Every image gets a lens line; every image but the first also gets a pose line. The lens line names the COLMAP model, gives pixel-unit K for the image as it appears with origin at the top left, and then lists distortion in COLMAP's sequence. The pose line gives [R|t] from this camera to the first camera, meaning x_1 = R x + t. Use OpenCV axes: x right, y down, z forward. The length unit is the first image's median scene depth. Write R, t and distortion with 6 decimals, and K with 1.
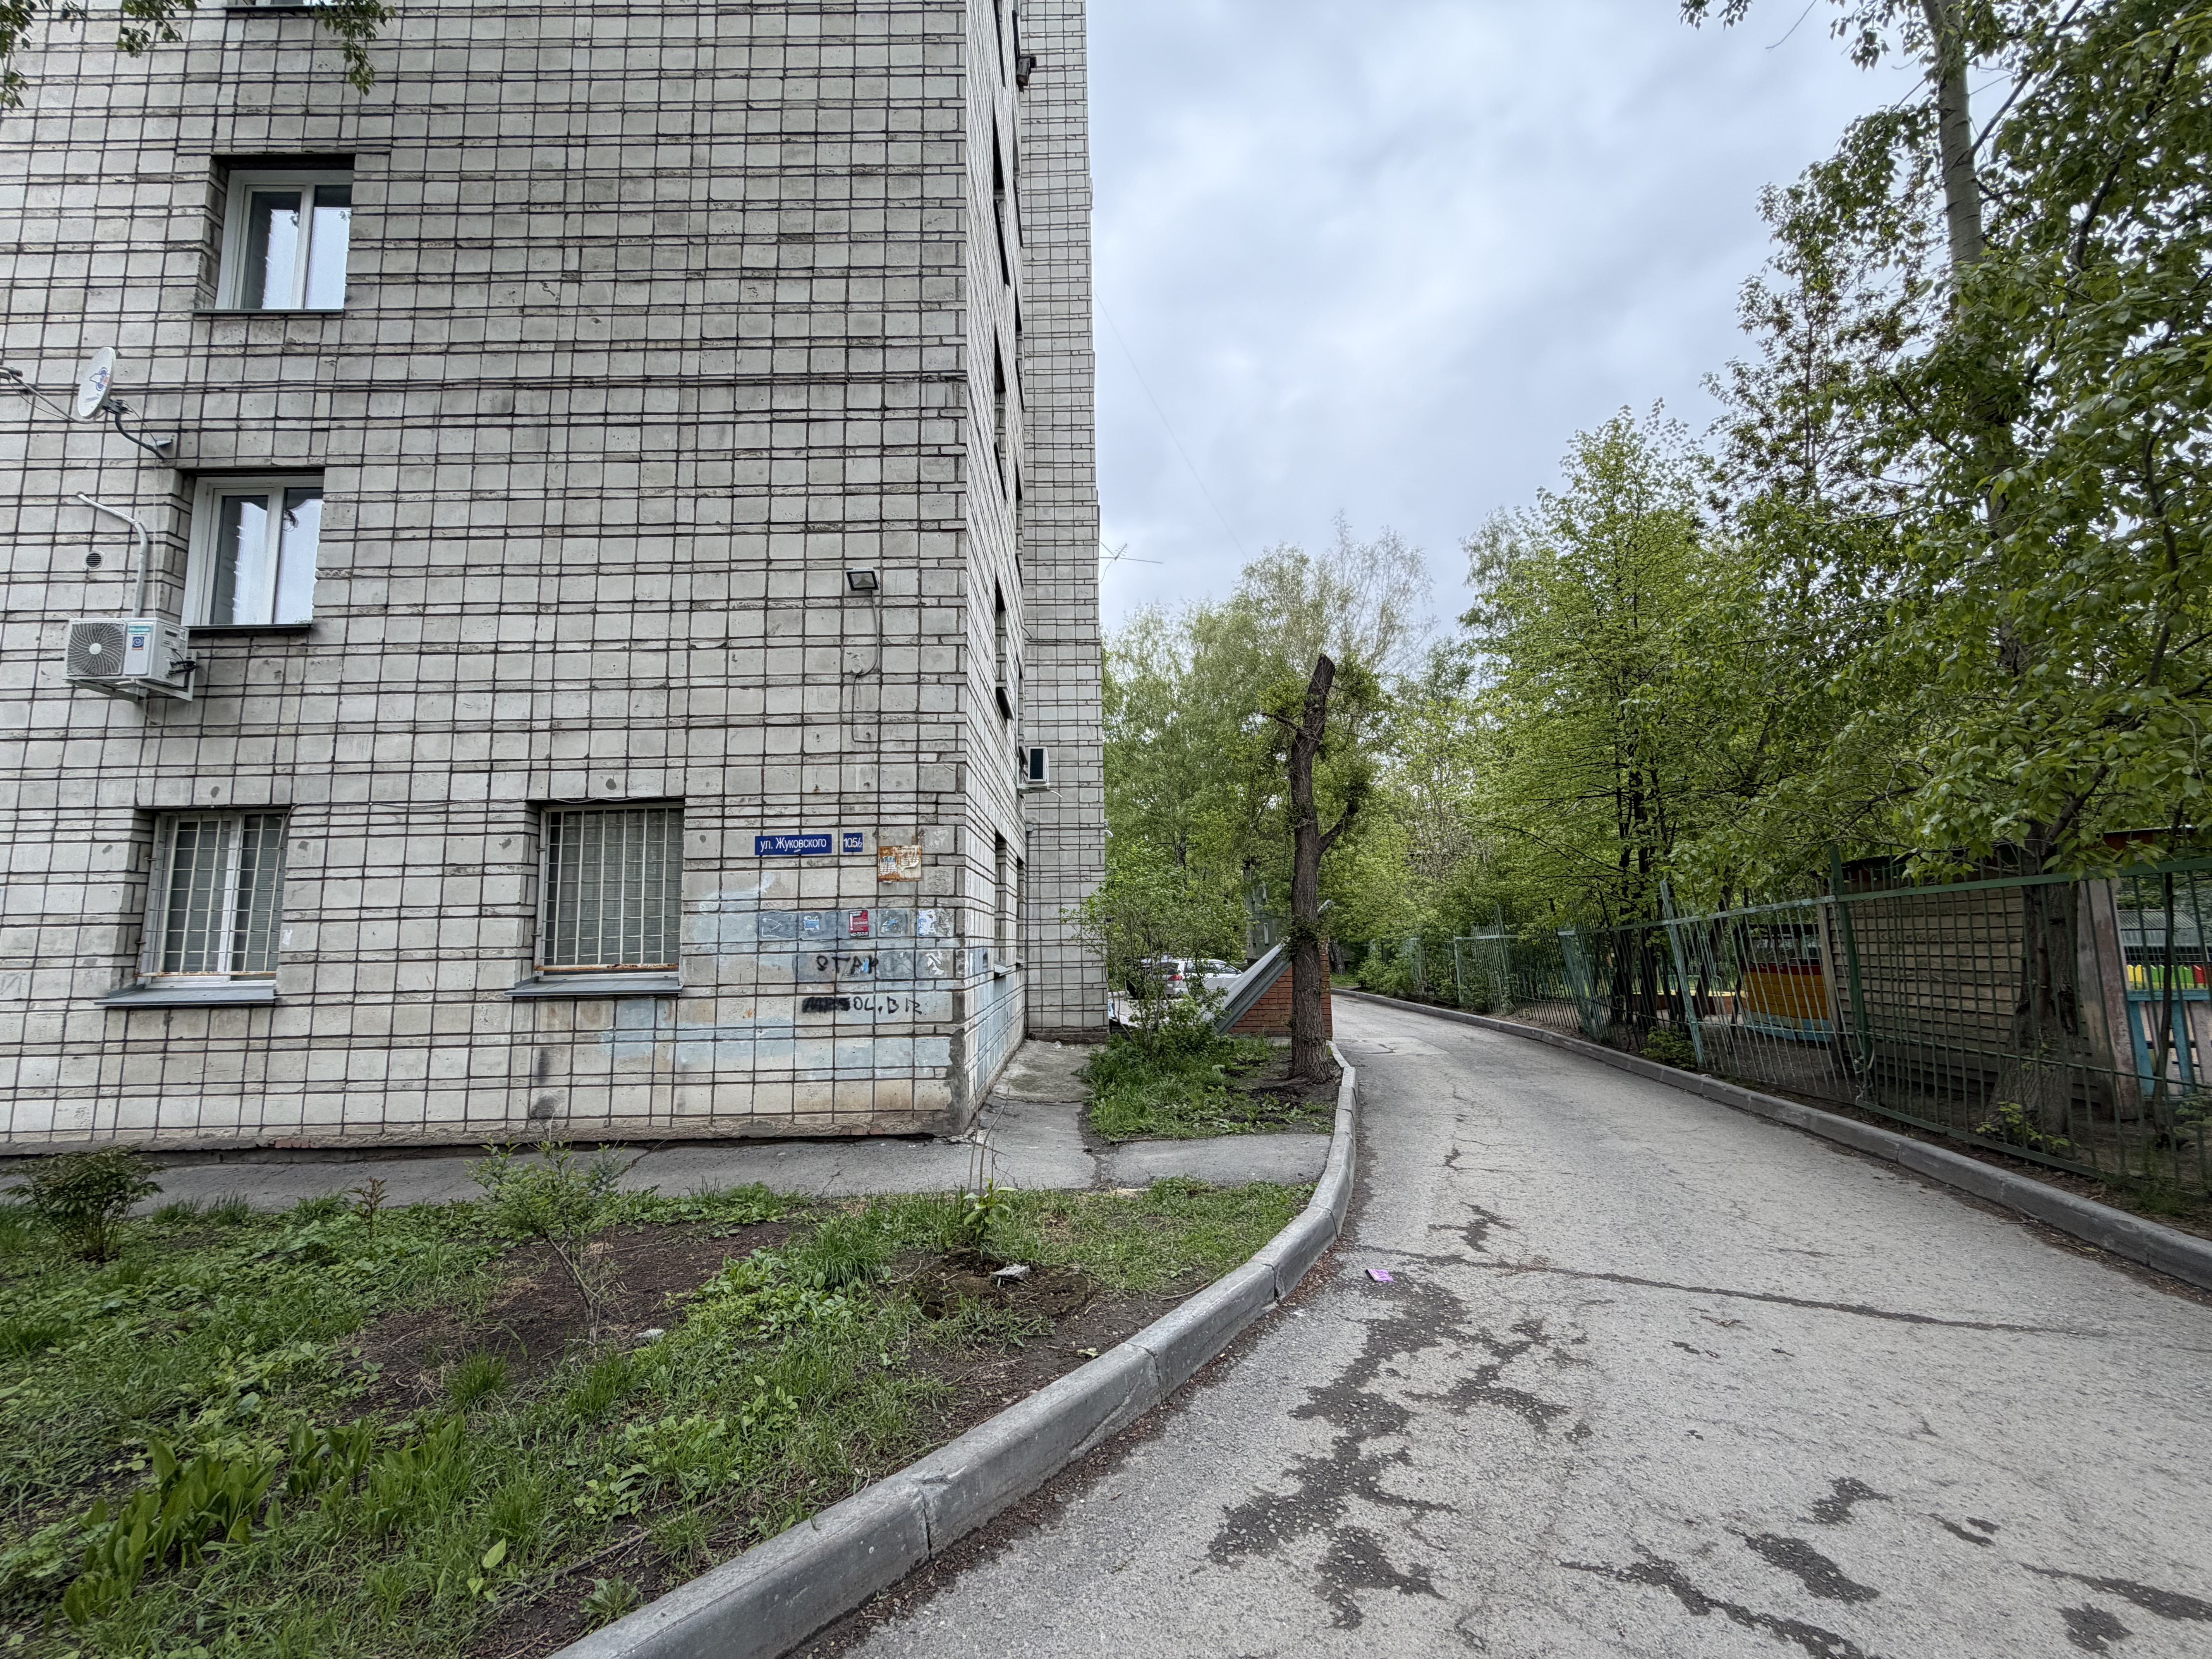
lens RADIAL K [[878.4, 0, 1102.0], [0, 878.4, 829.2], [0, 0, 1]] dist [-0.000375, -0.000349]
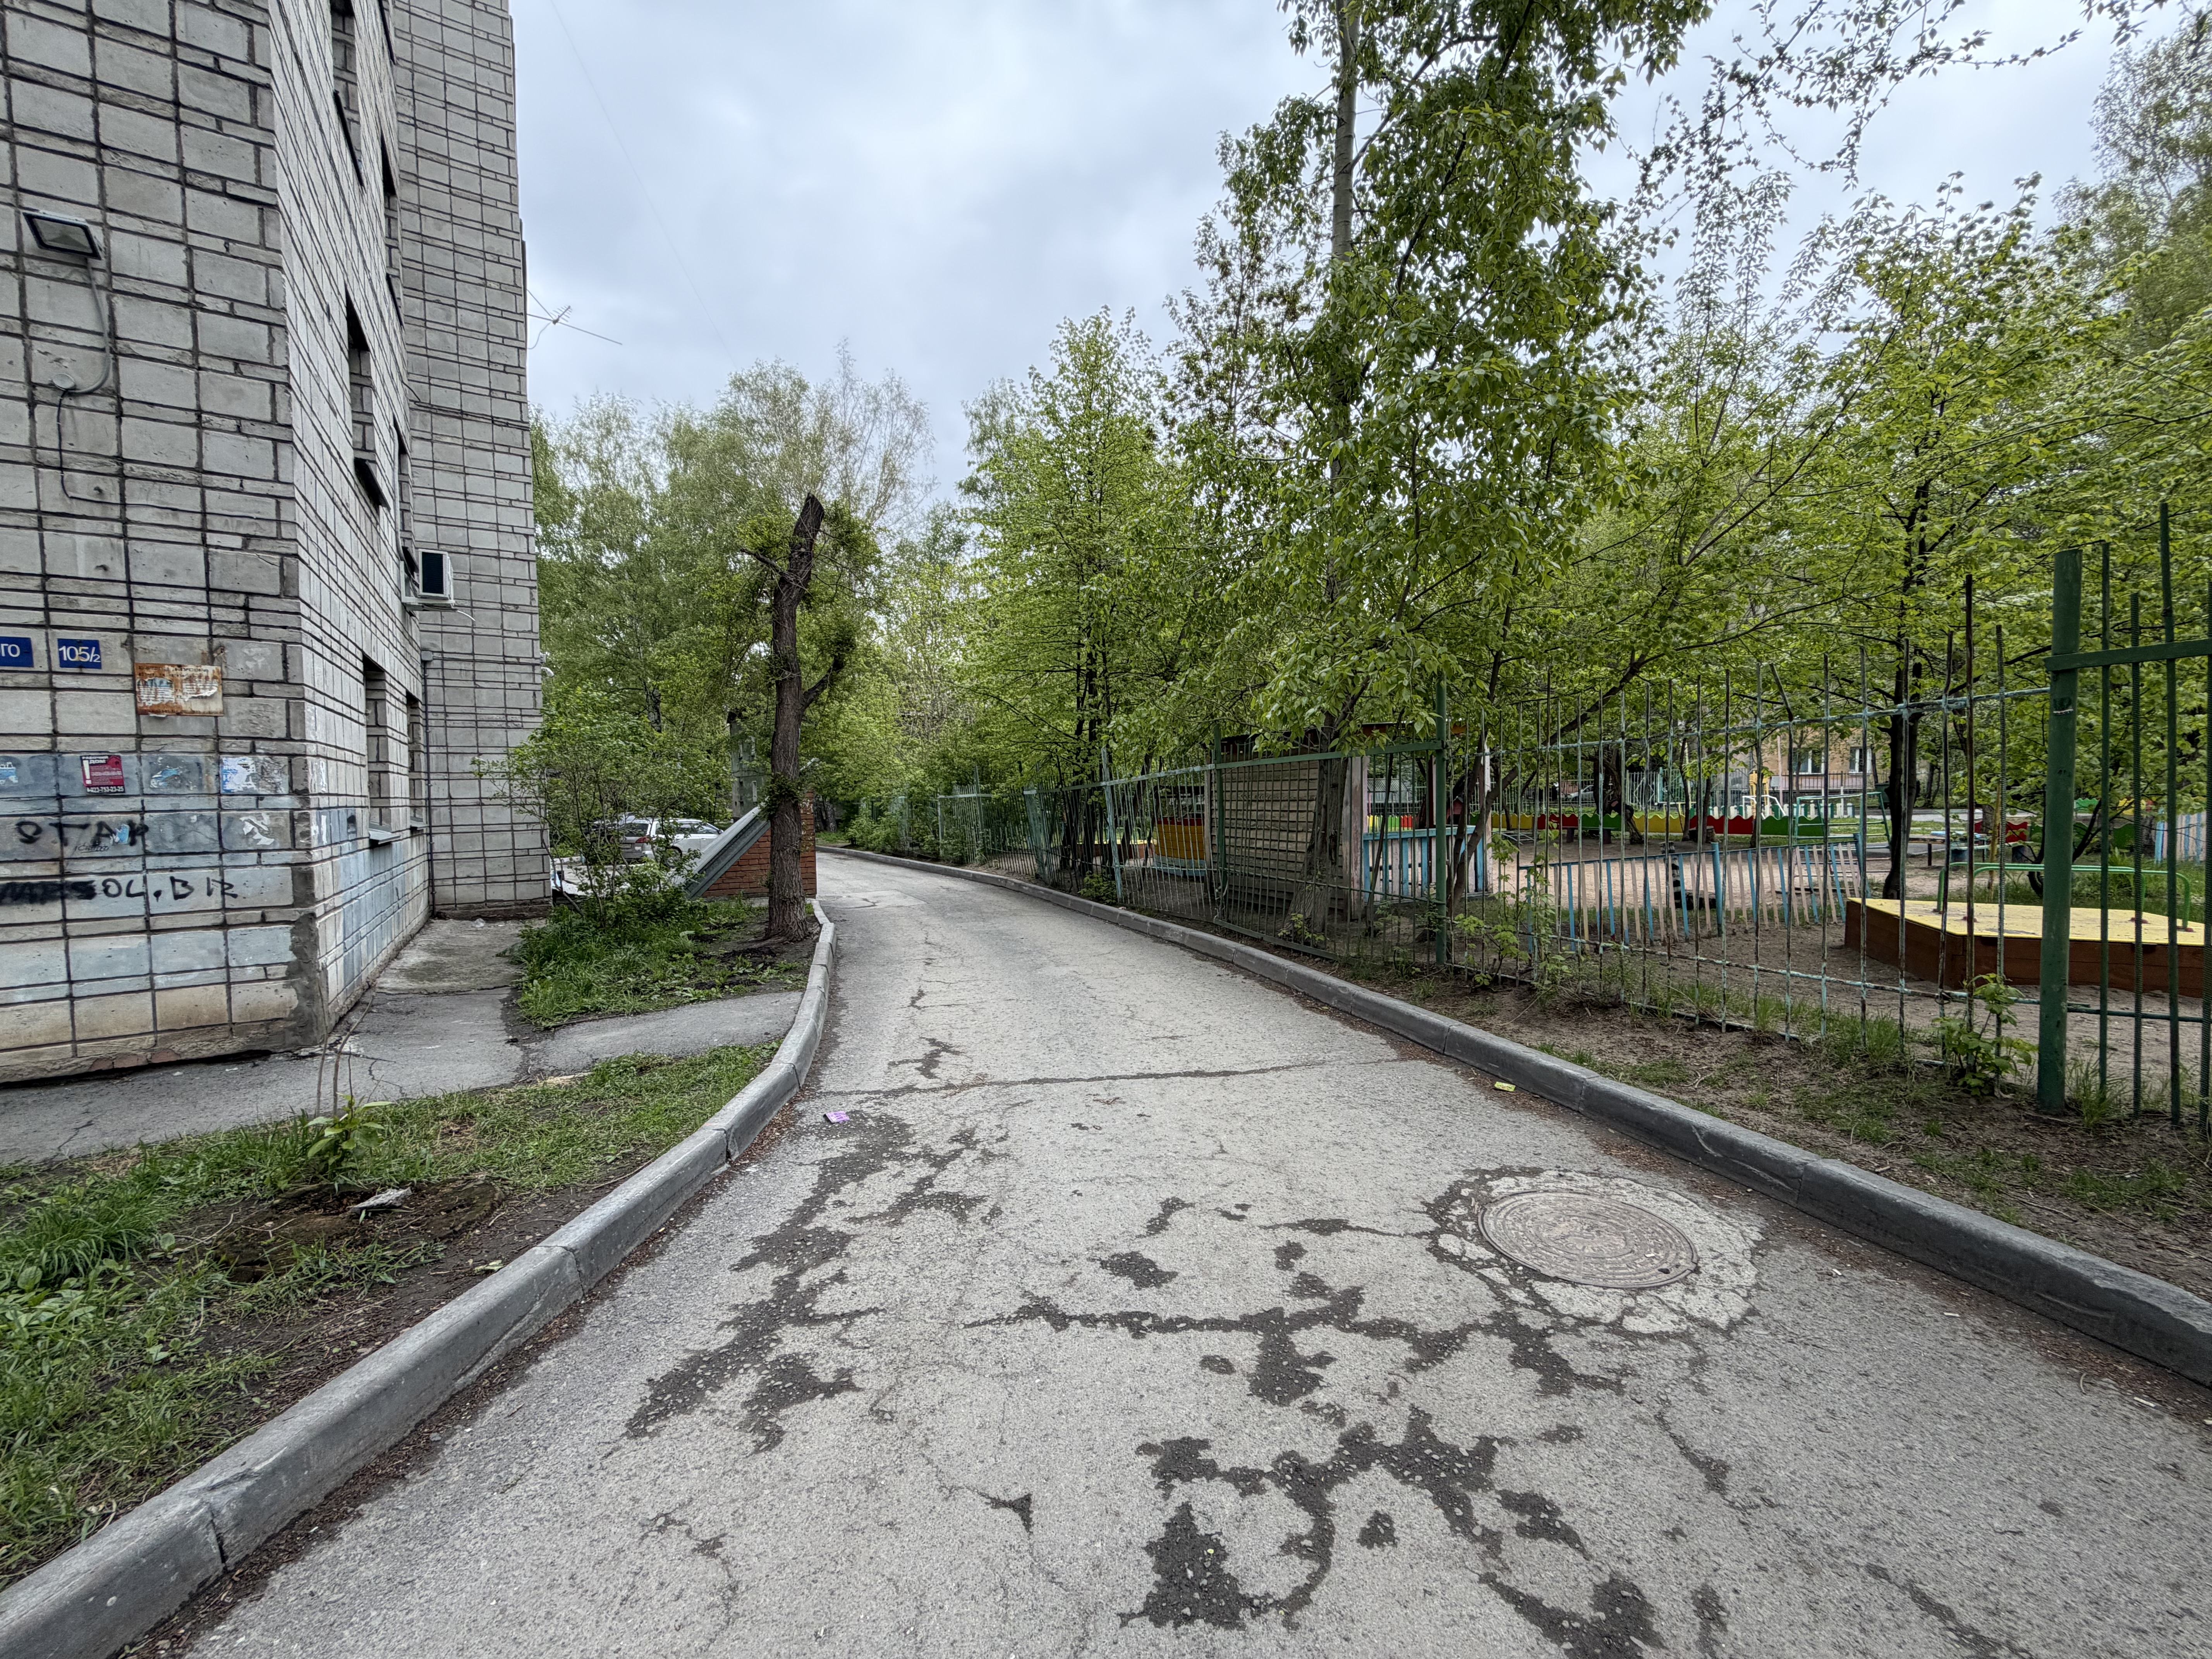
lens RADIAL K [[878.4, 0, 1103.9], [0, 878.4, 828.7], [0, 0, 1]] dist [-0.000375, -0.000349]
pose [[0.846970, -0.017668, 0.531347, 0.020452], [-0.067212, 0.987870, 0.139985, 0.000724], [-0.527375, -0.154276, 0.835508, 0.006768]]
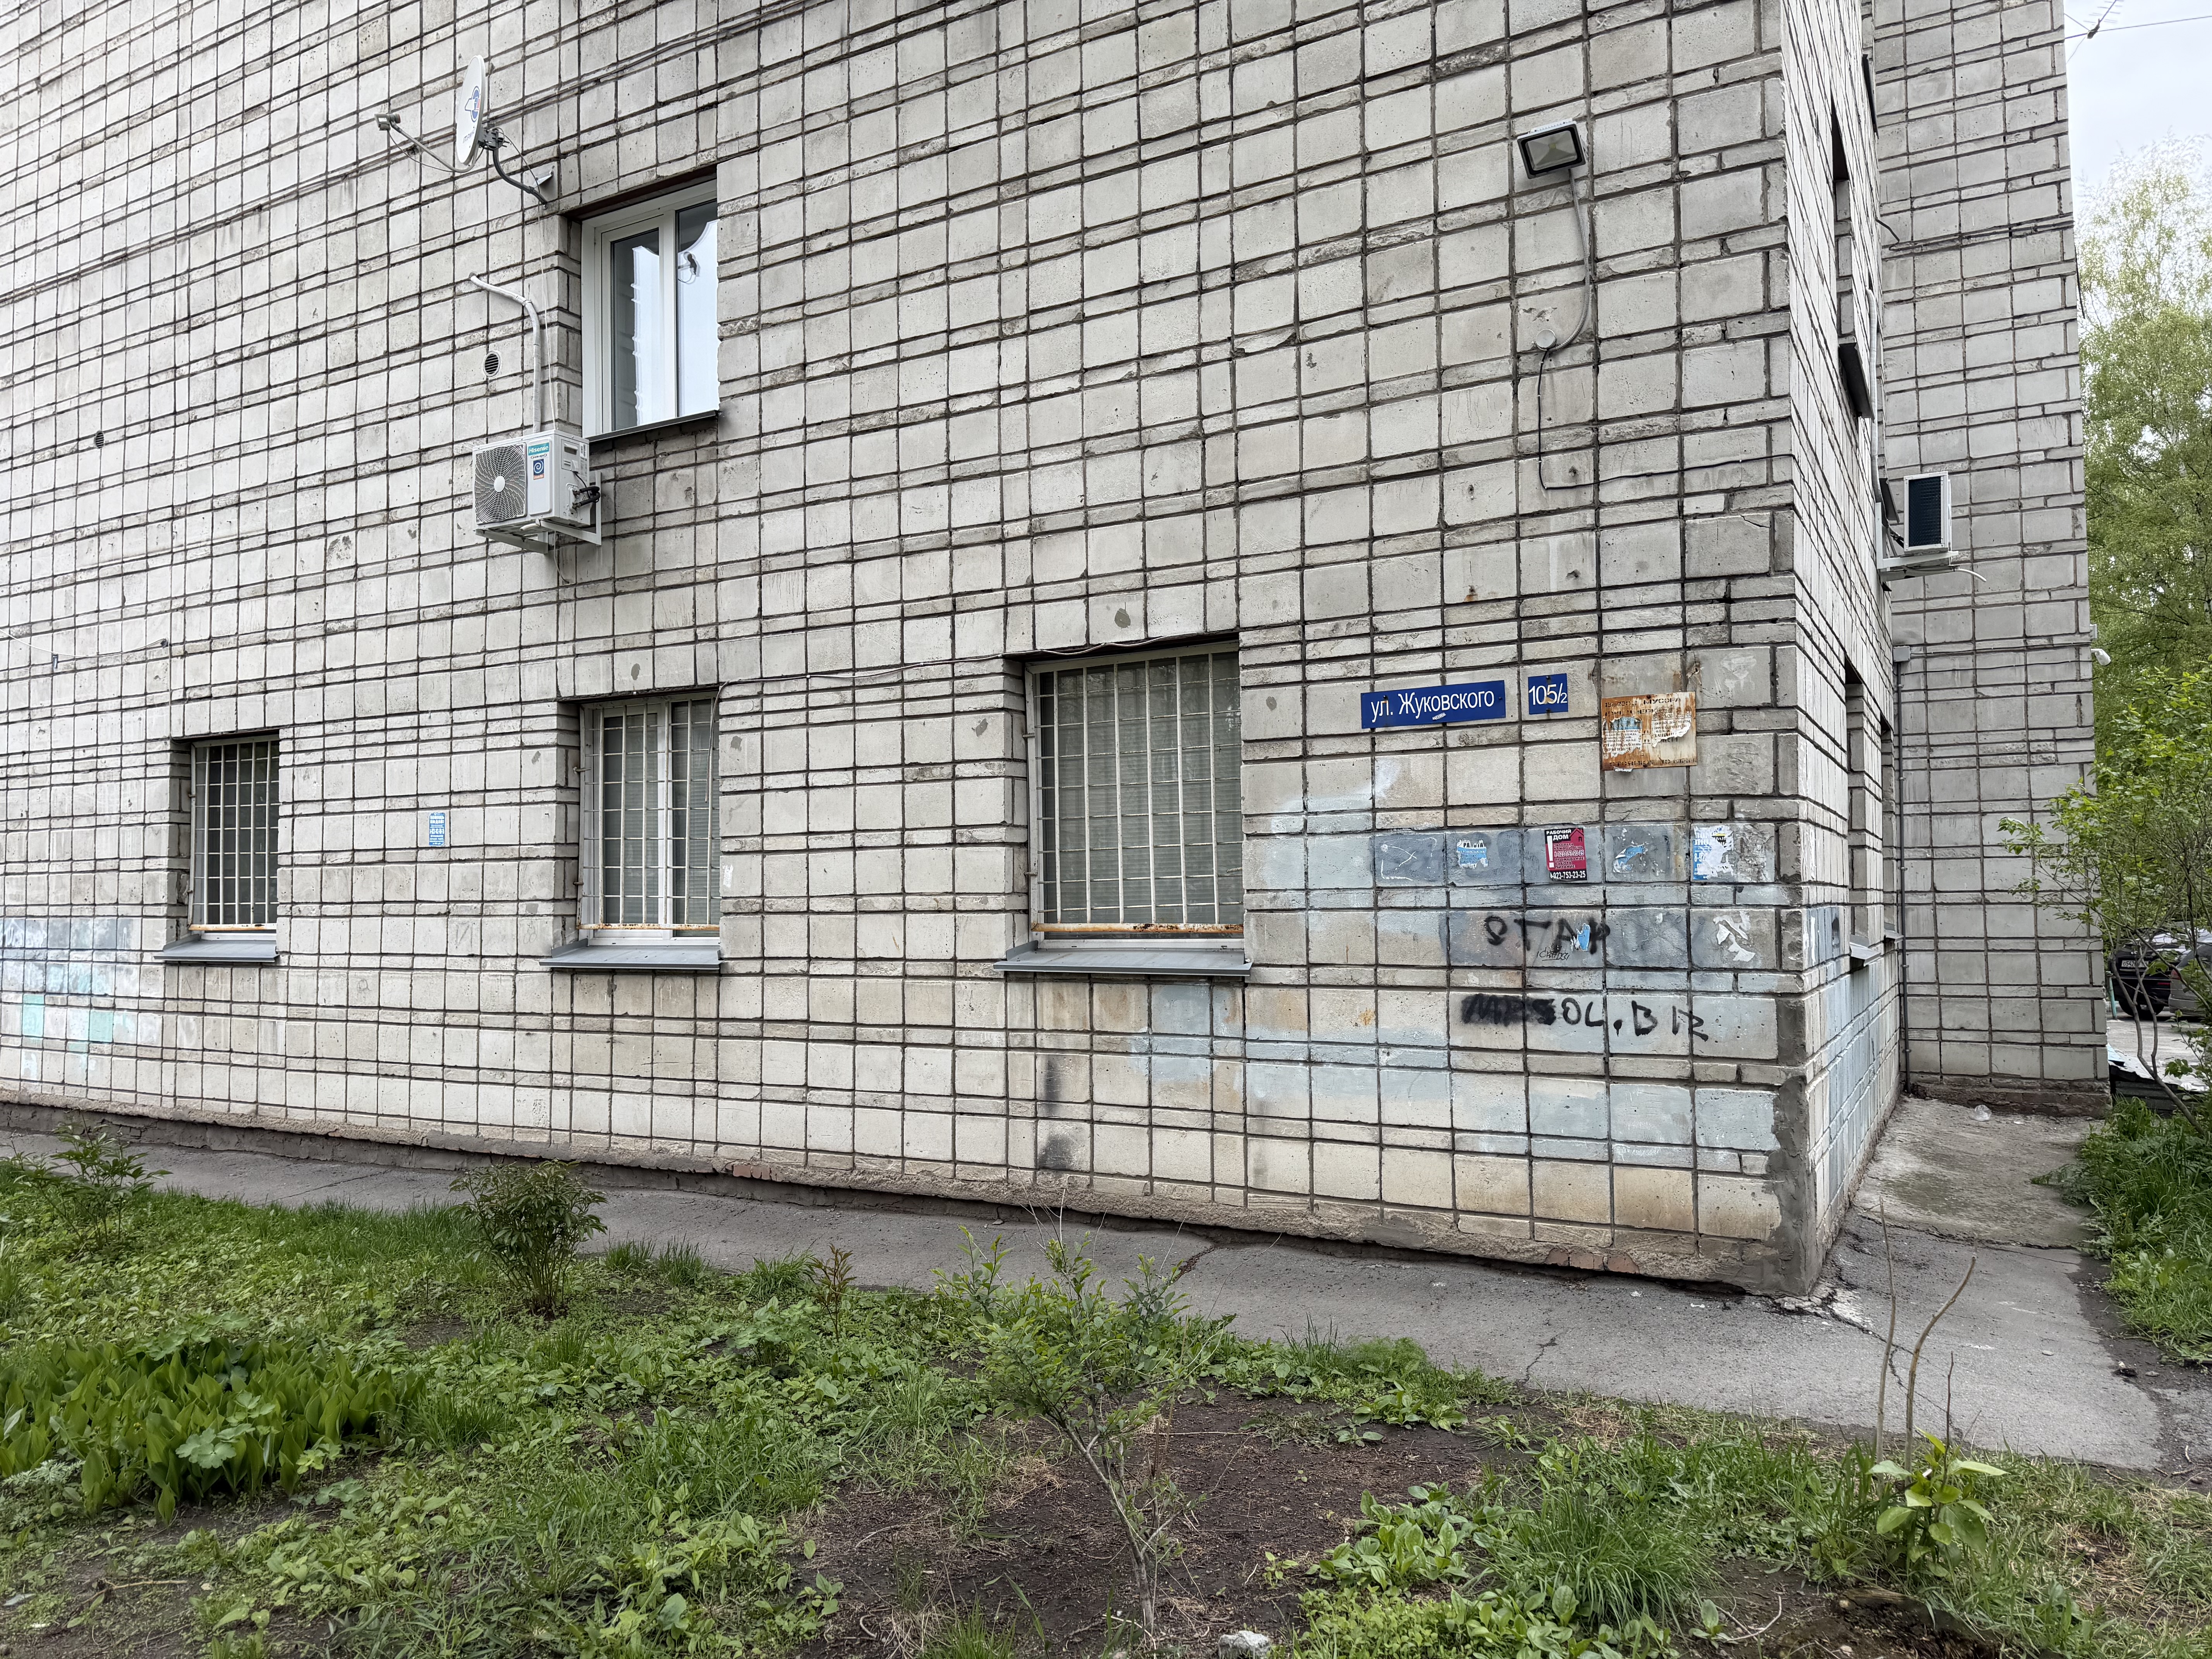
lens RADIAL K [[1568.8, 0, 1087.2], [0, 1568.8, 818.8], [0, 0, 1]] dist [0.034517, -0.037221]
pose [[0.858820, -0.014196, -0.512081, -0.050984], [0.055959, 0.996234, 0.066232, 0.012029], [0.509212, -0.085537, 0.856380, 0.090071]]
